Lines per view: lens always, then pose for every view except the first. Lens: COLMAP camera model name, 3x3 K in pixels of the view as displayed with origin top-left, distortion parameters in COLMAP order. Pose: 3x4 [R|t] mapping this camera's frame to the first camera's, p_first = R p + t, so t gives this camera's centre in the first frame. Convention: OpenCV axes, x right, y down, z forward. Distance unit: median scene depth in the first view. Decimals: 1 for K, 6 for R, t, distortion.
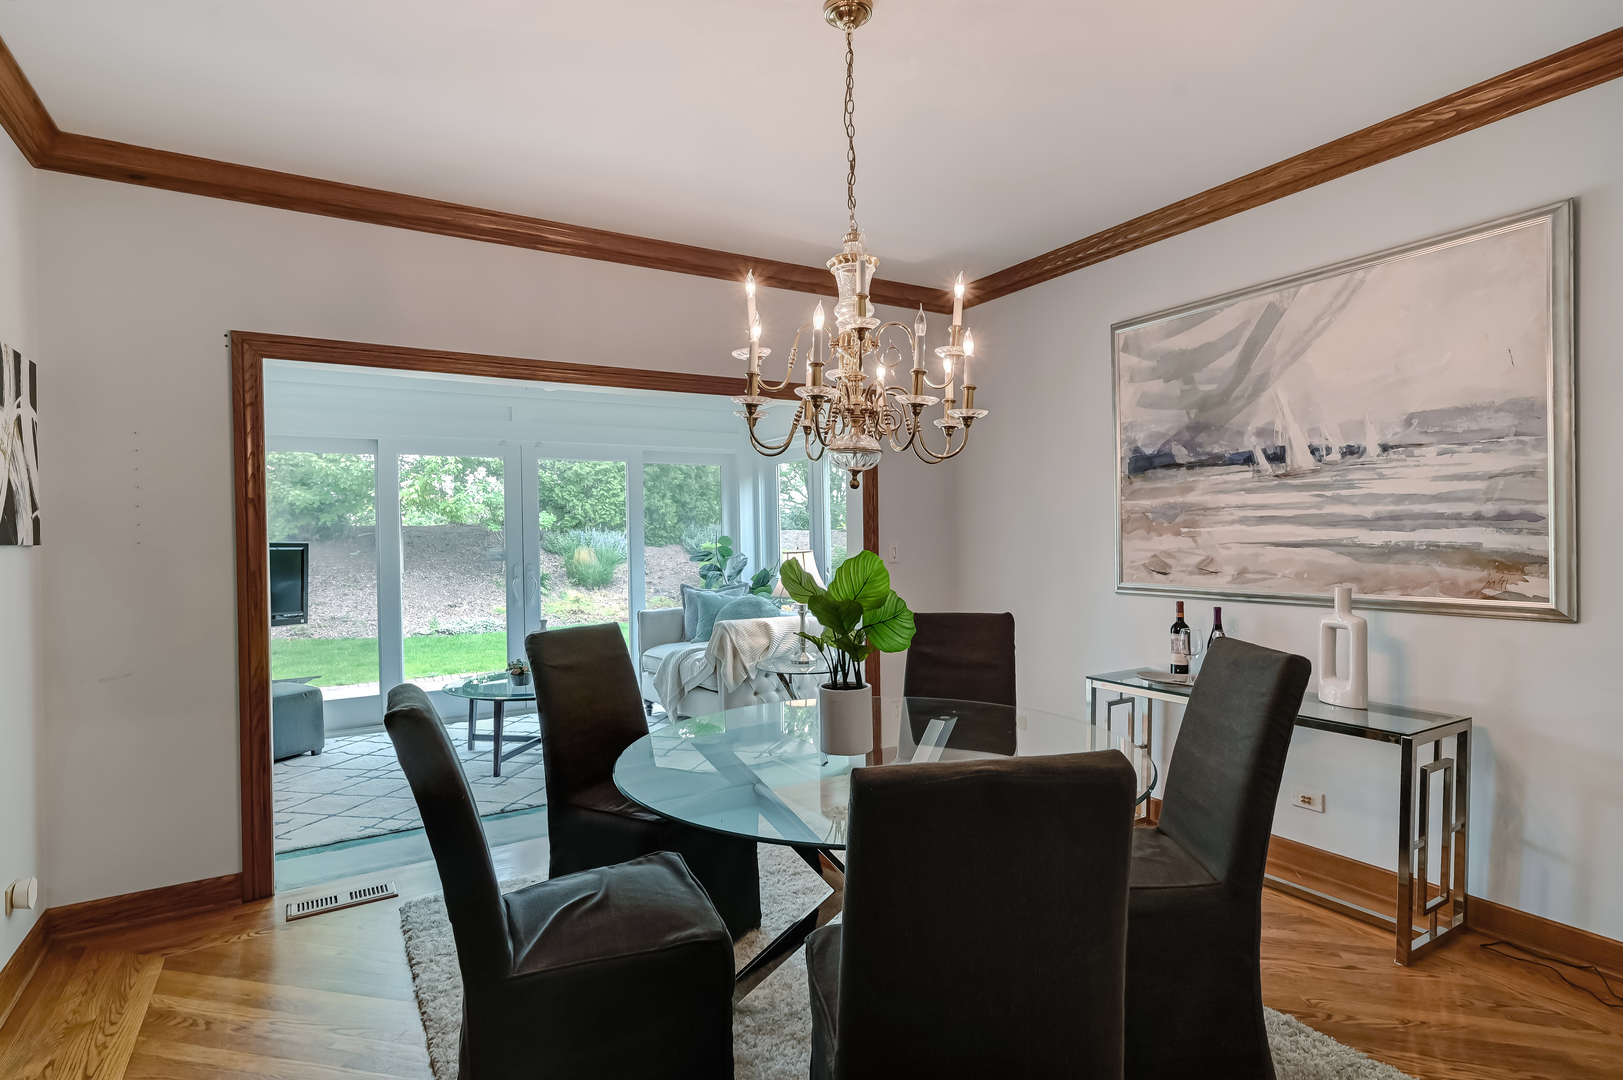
lens RADIAL K [[834.8, 0, 808.6], [0, 834.8, 554.5], [0, 0, 1]] dist [0.004293, 0.000249]
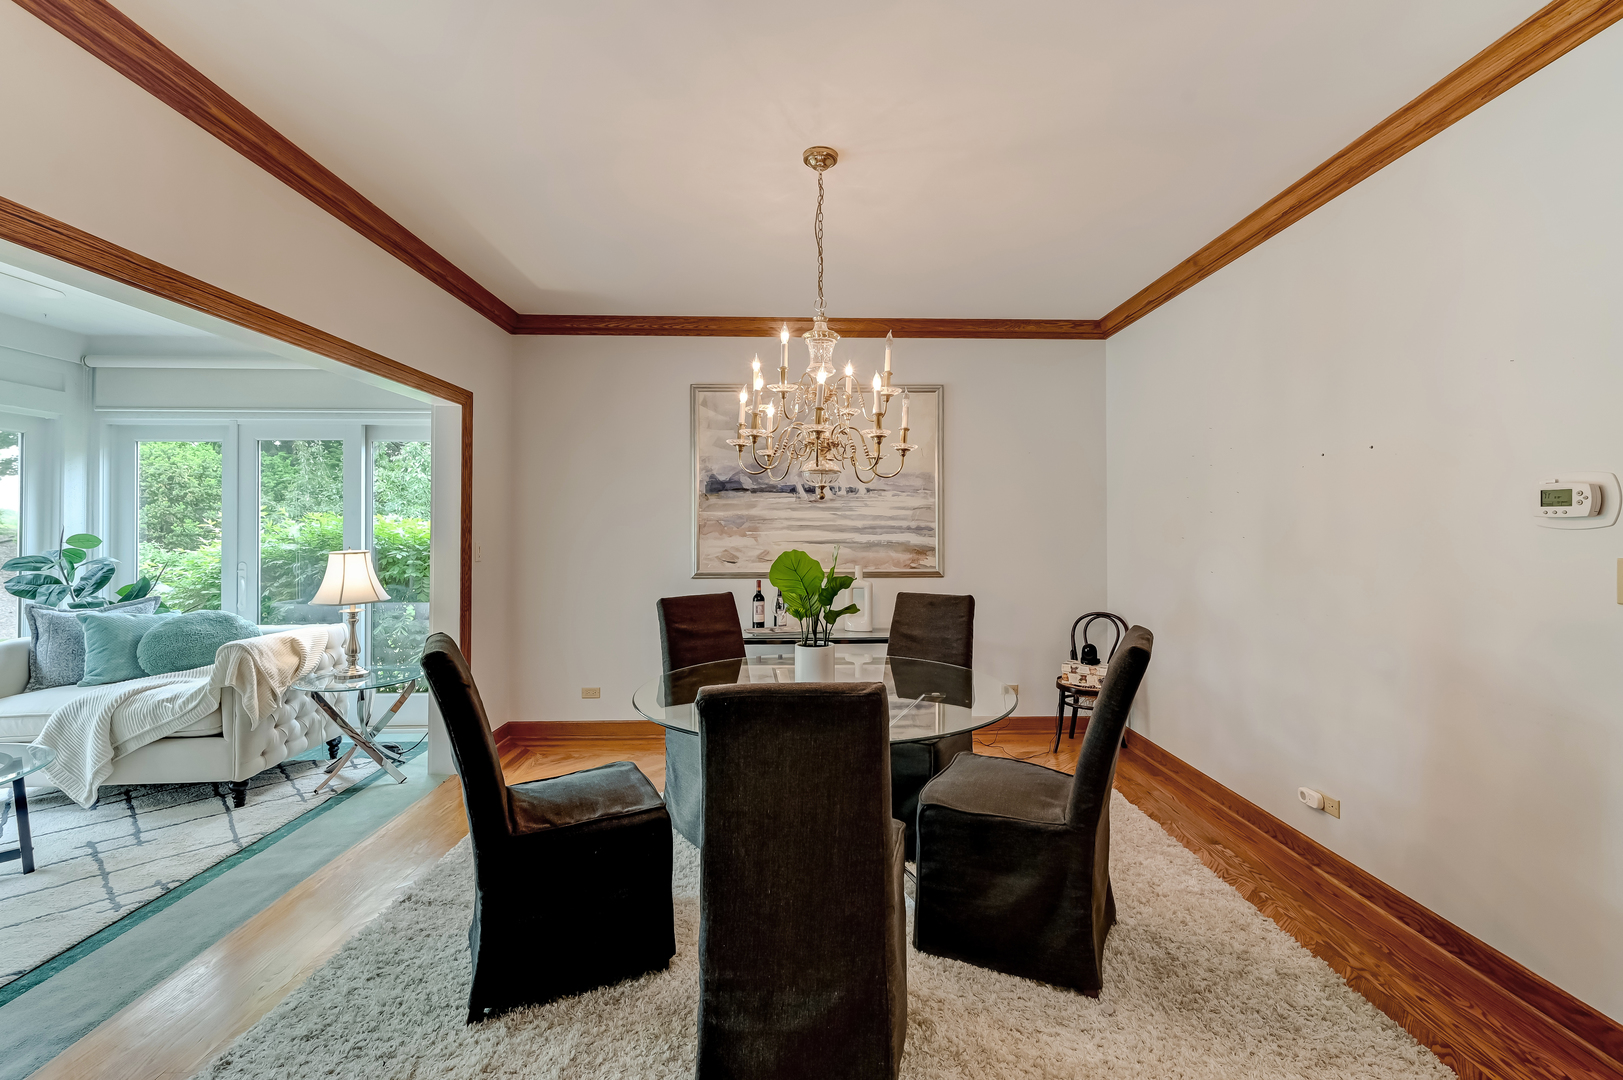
lens RADIAL K [[702.3, 0, 827.5], [0, 702.3, 533.3], [0, 0, 1]] dist [-0.000689, 0.001292]
pose [[0.476241, 0.012790, 0.879222, -0.602356], [0.016480, 0.999589, -0.023467, 0.003432], [-0.879160, 0.025666, 0.475835, 0.276577]]
